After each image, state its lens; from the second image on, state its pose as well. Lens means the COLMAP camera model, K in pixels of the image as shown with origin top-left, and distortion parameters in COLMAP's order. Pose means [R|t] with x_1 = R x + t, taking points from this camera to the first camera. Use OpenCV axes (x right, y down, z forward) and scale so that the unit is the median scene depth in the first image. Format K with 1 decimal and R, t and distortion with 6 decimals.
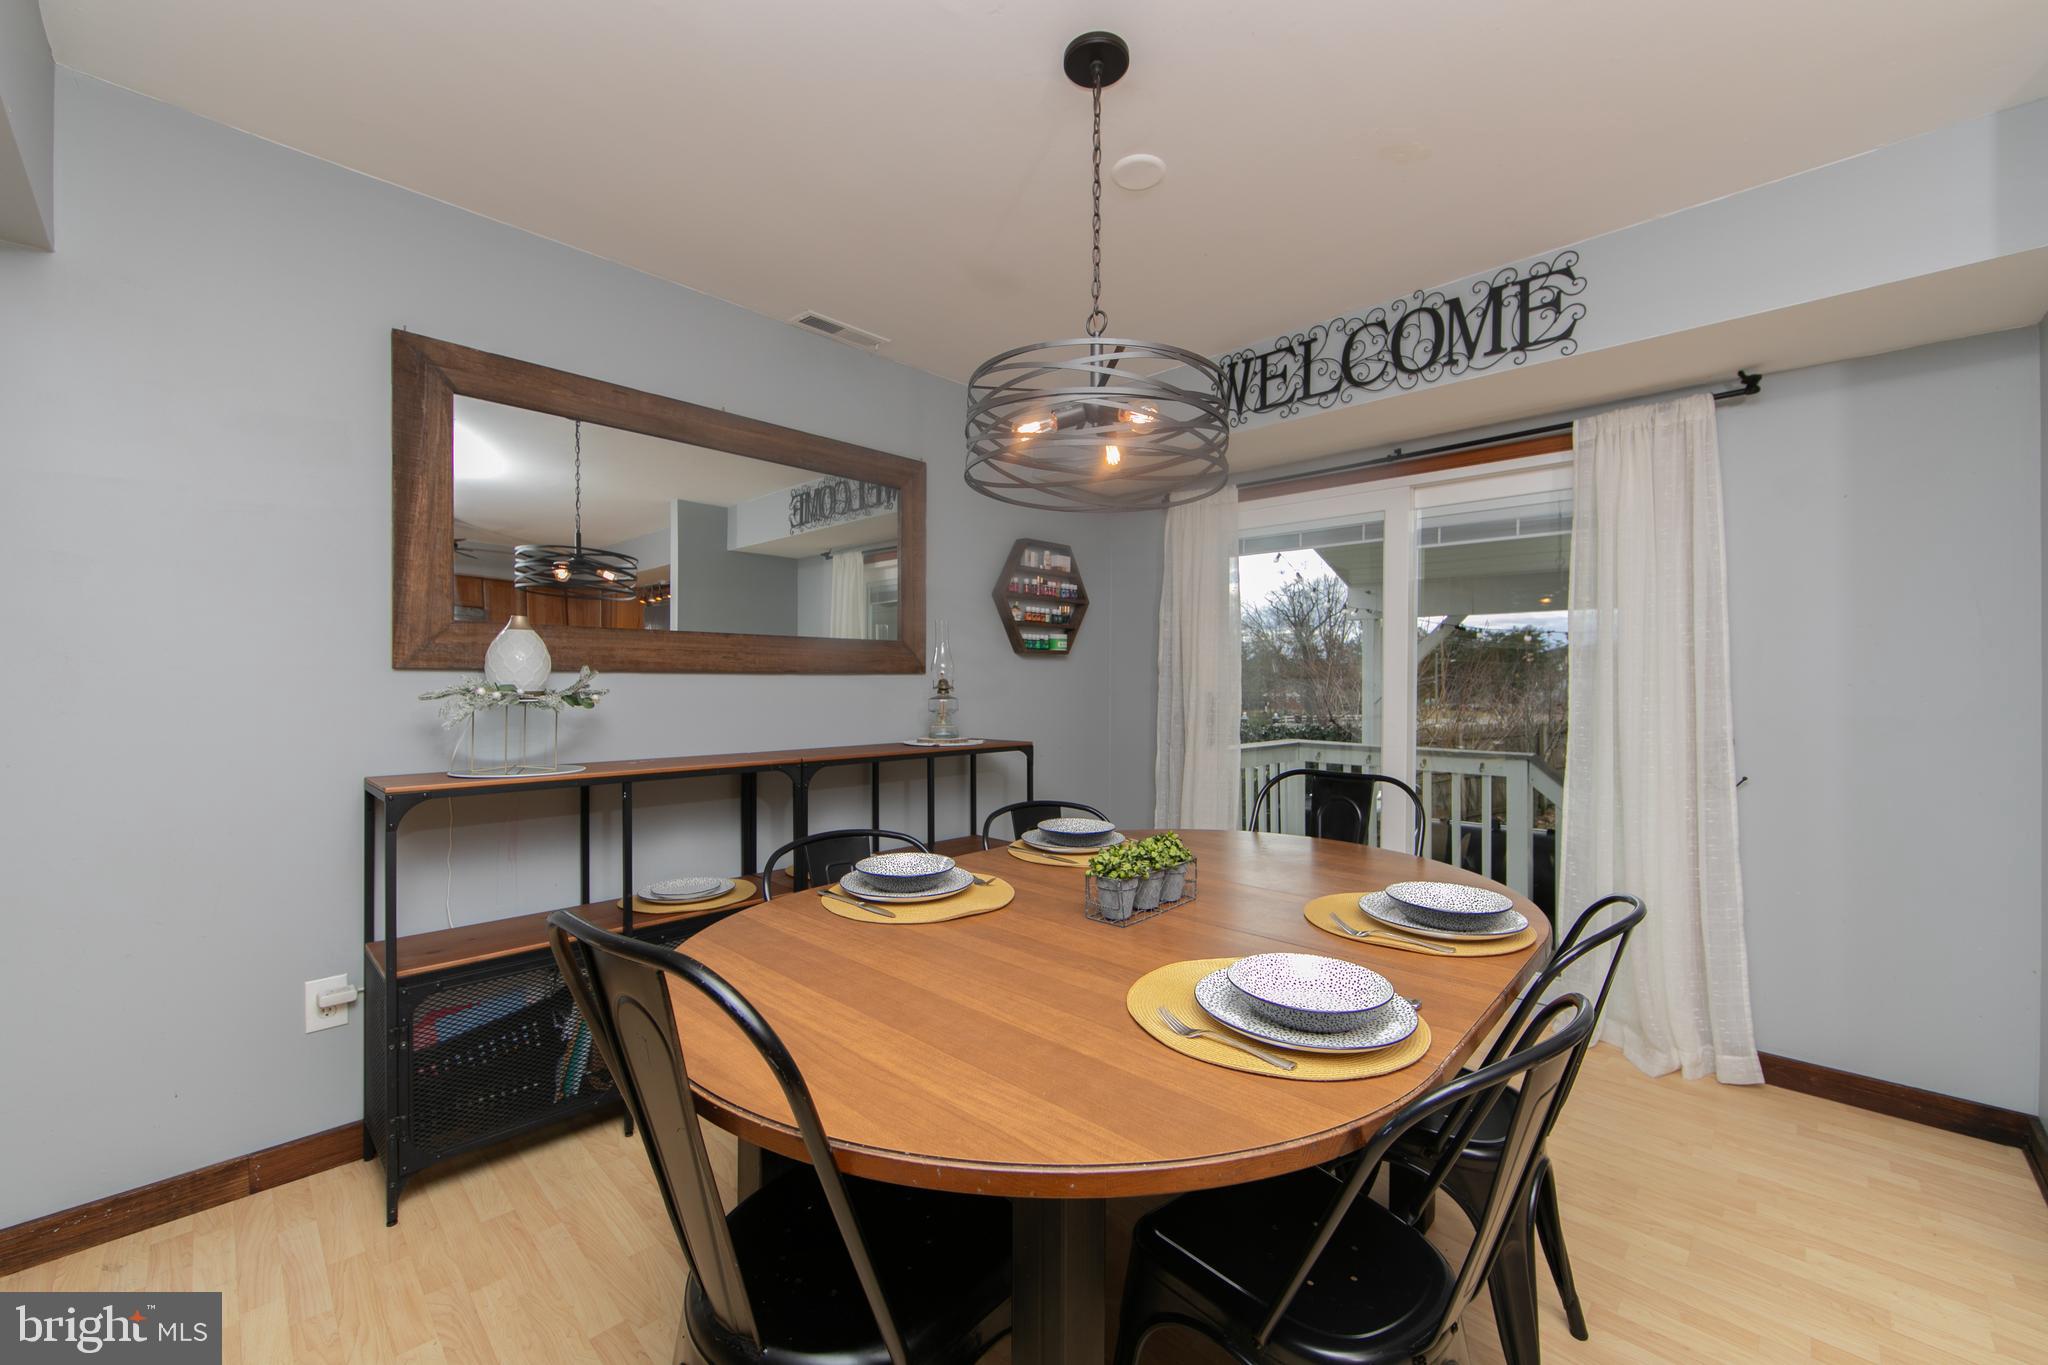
lens RADIAL K [[799.0, 0, 1029.9], [0, 799.0, 683.6], [0, 0, 1]] dist [-0.008838, 0.000467]
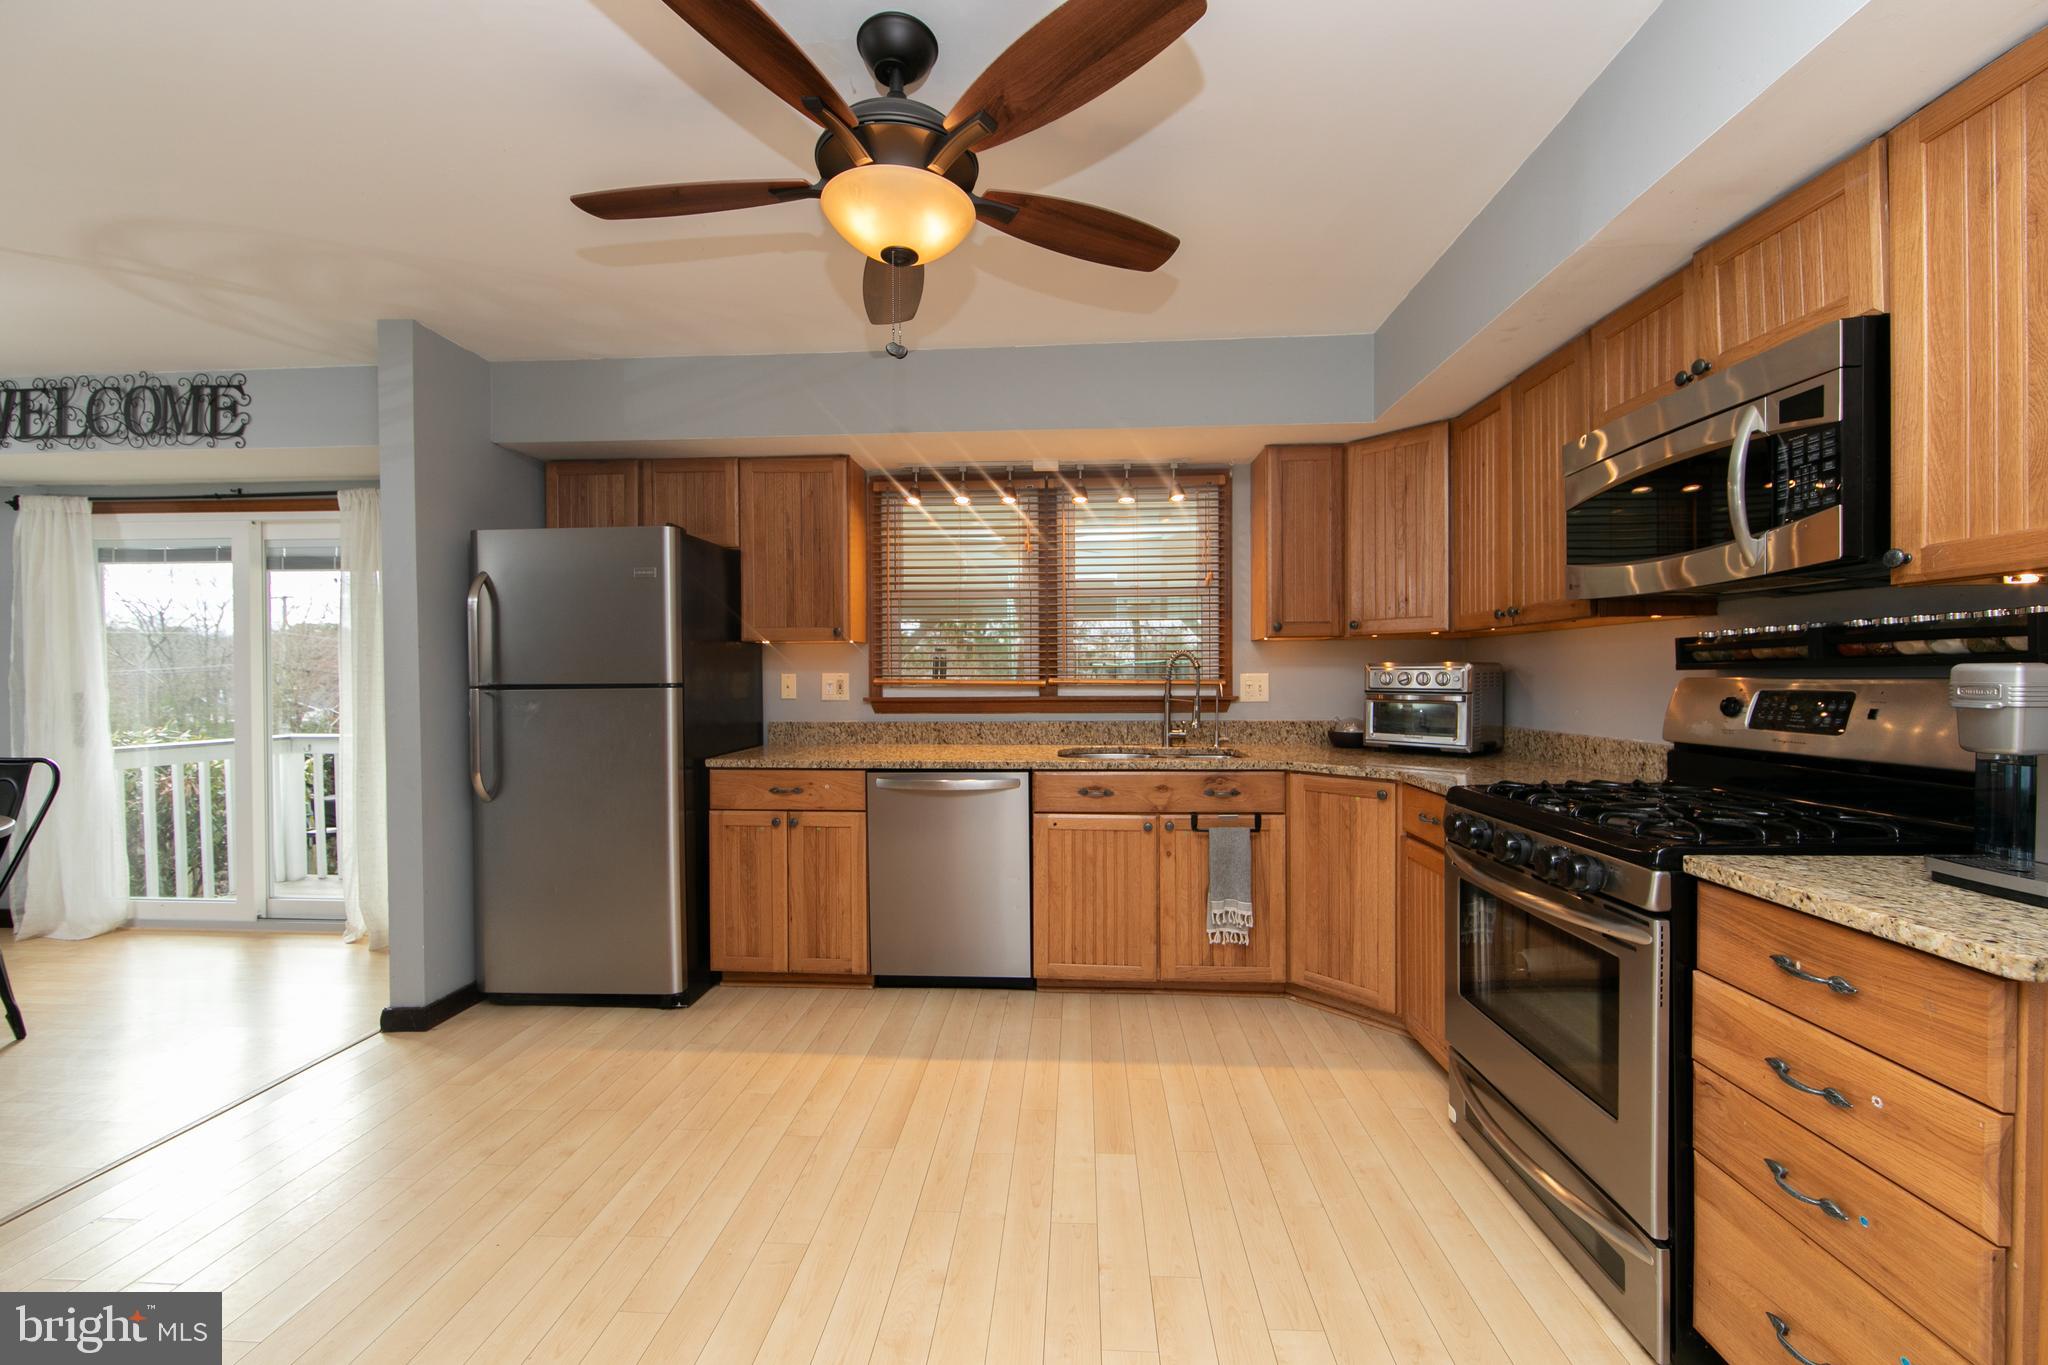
lens RADIAL K [[799.0, 0, 1029.5], [0, 799.0, 685.7], [0, 0, 1]] dist [-0.008838, 0.000467]
pose [[0.758451, -0.016001, 0.651533, 0.677186], [0.010453, 0.999869, 0.012387, 0.001726], [-0.651646, -0.002584, 0.758519, -0.798196]]
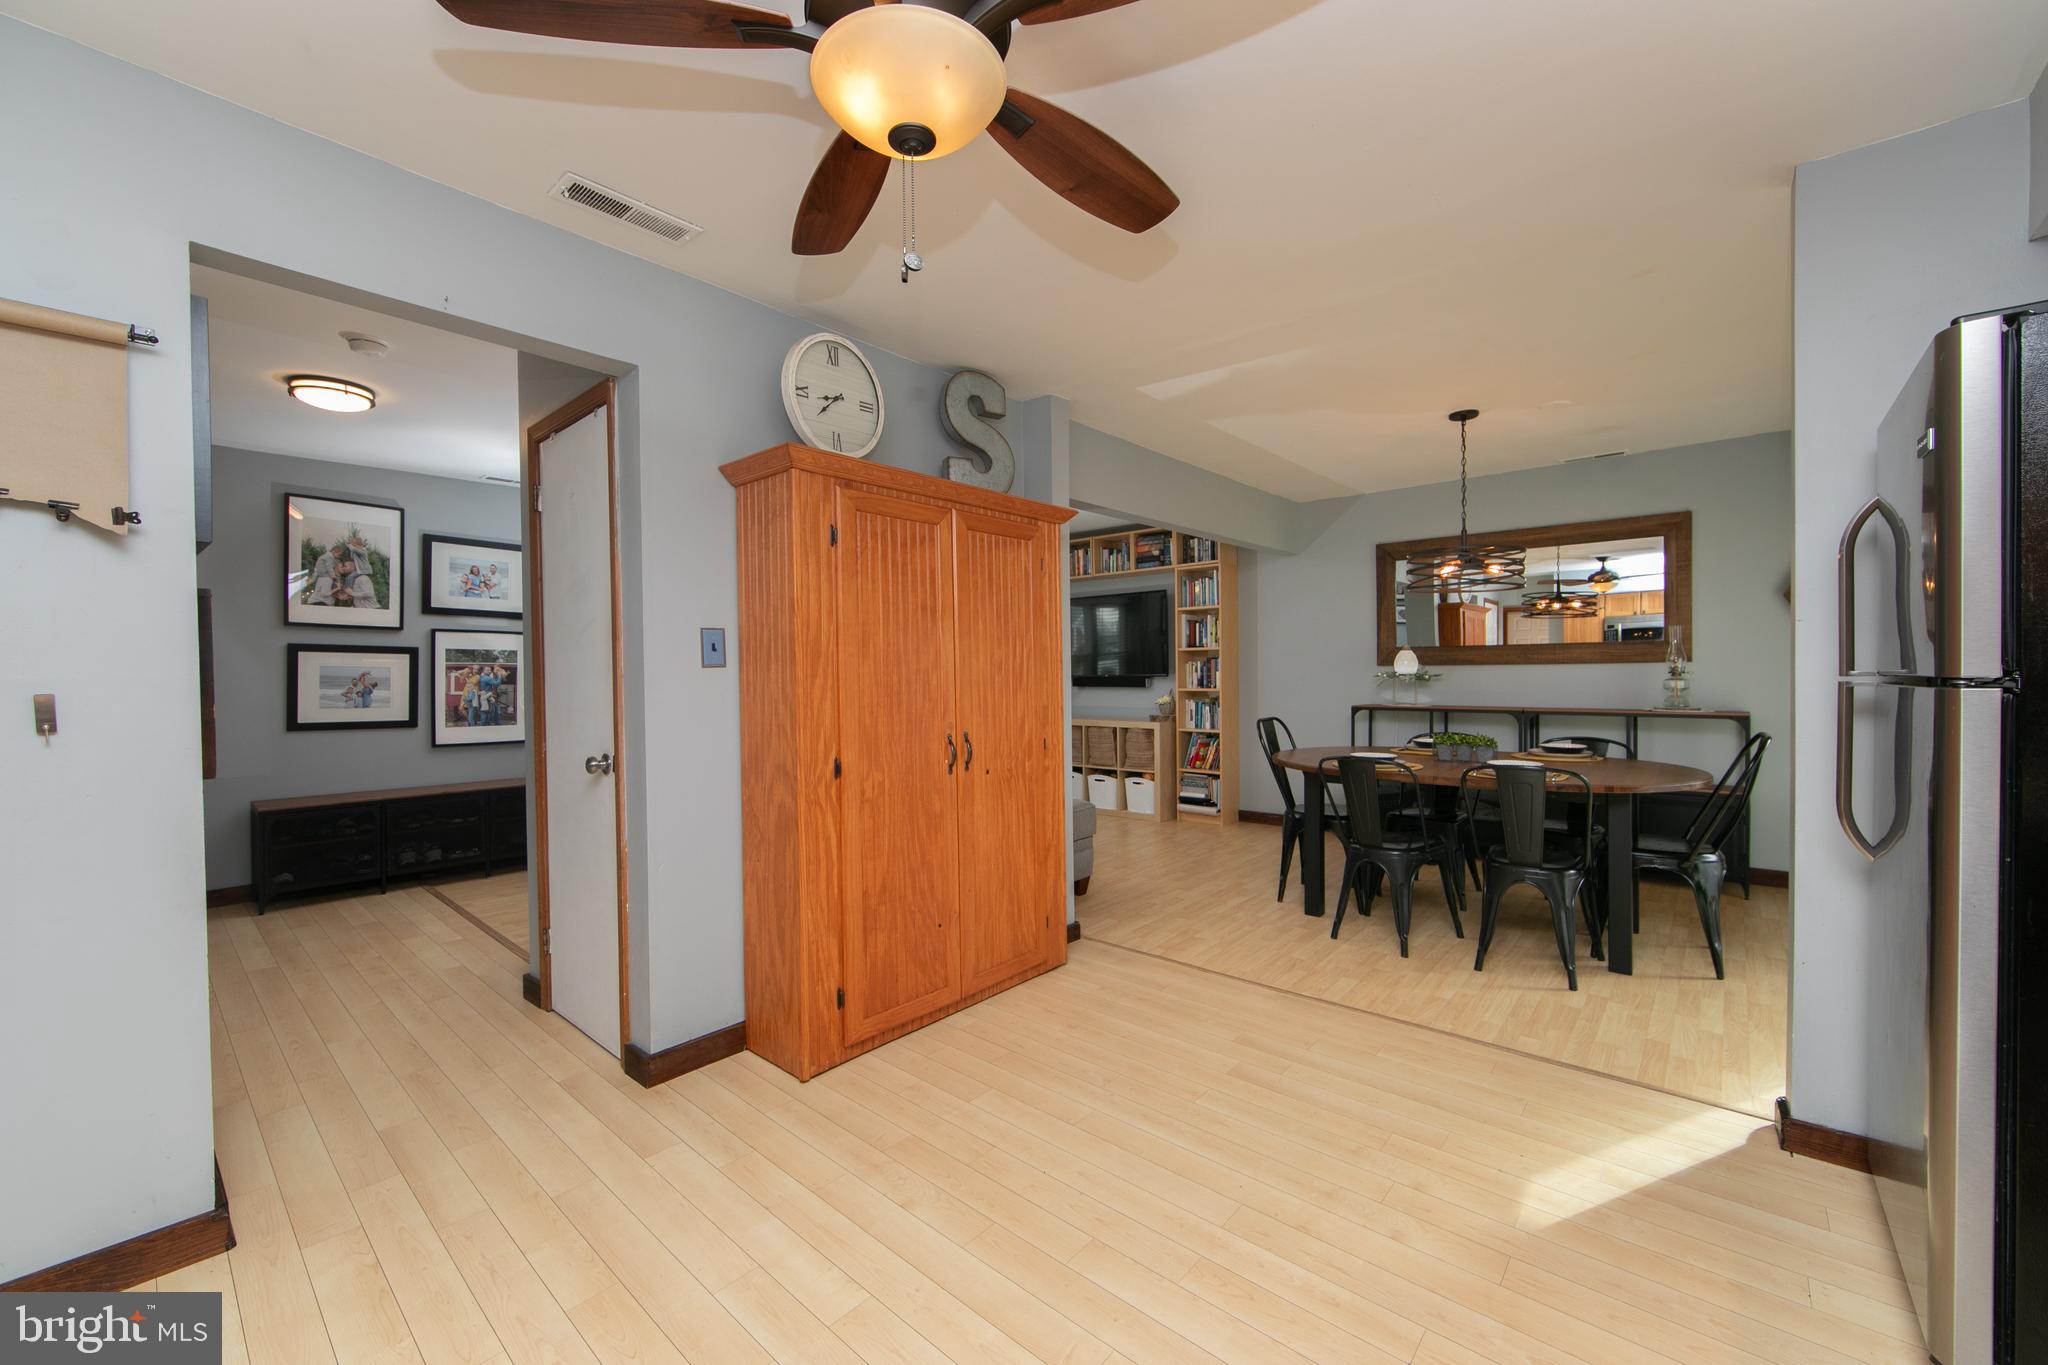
lens RADIAL K [[799.0, 0, 1027.2], [0, 799.0, 680.7], [0, 0, 1]] dist [-0.008838, 0.000467]
pose [[0.038681, 0.007287, -0.999225, 1.443846], [0.006751, 0.999949, 0.007554, 0.003278], [0.999229, -0.007038, 0.038630, -0.254235]]
